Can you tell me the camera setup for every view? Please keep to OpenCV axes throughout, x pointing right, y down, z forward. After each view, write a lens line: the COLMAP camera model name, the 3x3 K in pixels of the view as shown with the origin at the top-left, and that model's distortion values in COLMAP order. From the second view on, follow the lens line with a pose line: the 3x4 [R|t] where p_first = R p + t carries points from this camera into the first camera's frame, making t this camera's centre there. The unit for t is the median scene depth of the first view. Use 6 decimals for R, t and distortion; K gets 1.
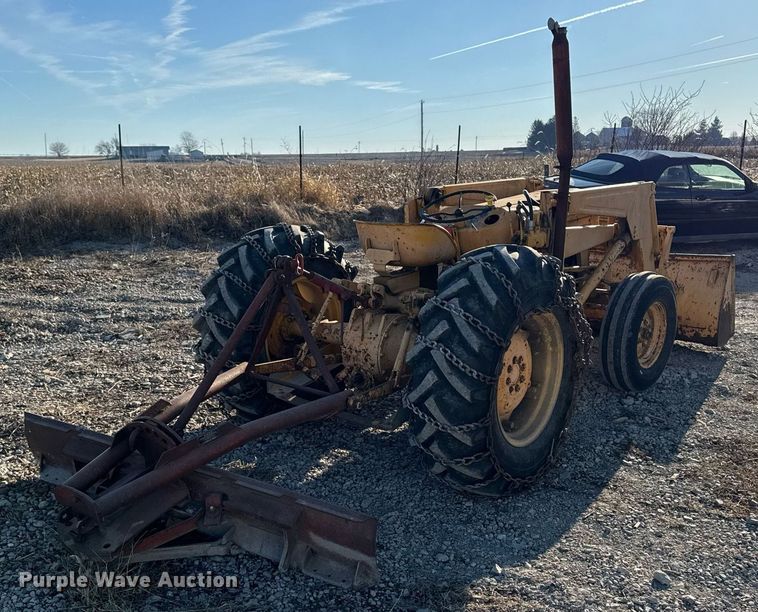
lens RADIAL K [[843.5, 0, 331.6], [0, 843.5, 306.9], [0, 0, 1]] dist [0.191061, -0.469993]
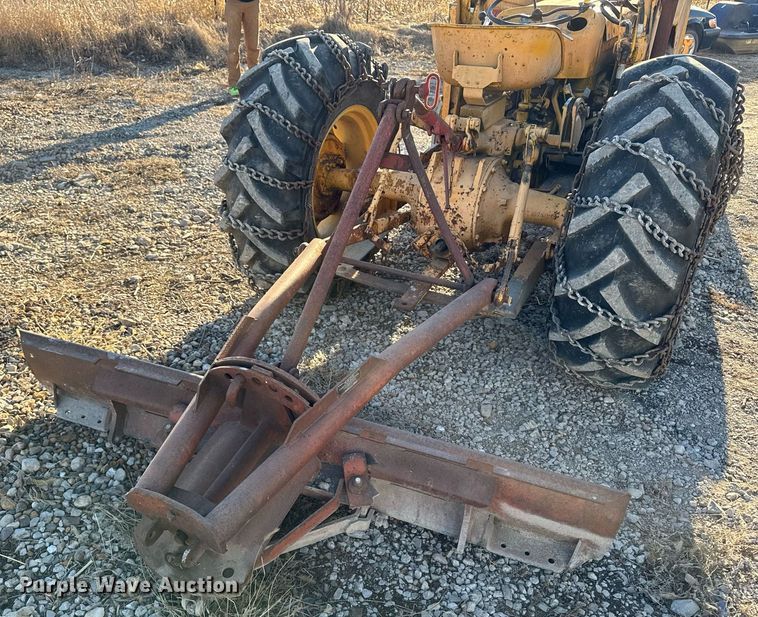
lens RADIAL K [[678.6, 0, 332.0], [0, 678.6, 356.5], [0, 0, 1]] dist [0.109444, -0.179286]
pose [[0.986056, -0.078484, 0.146743, -0.169829], [0.028084, 0.947634, 0.318121, -0.022918], [-0.164026, -0.309564, 0.936625, 0.383468]]
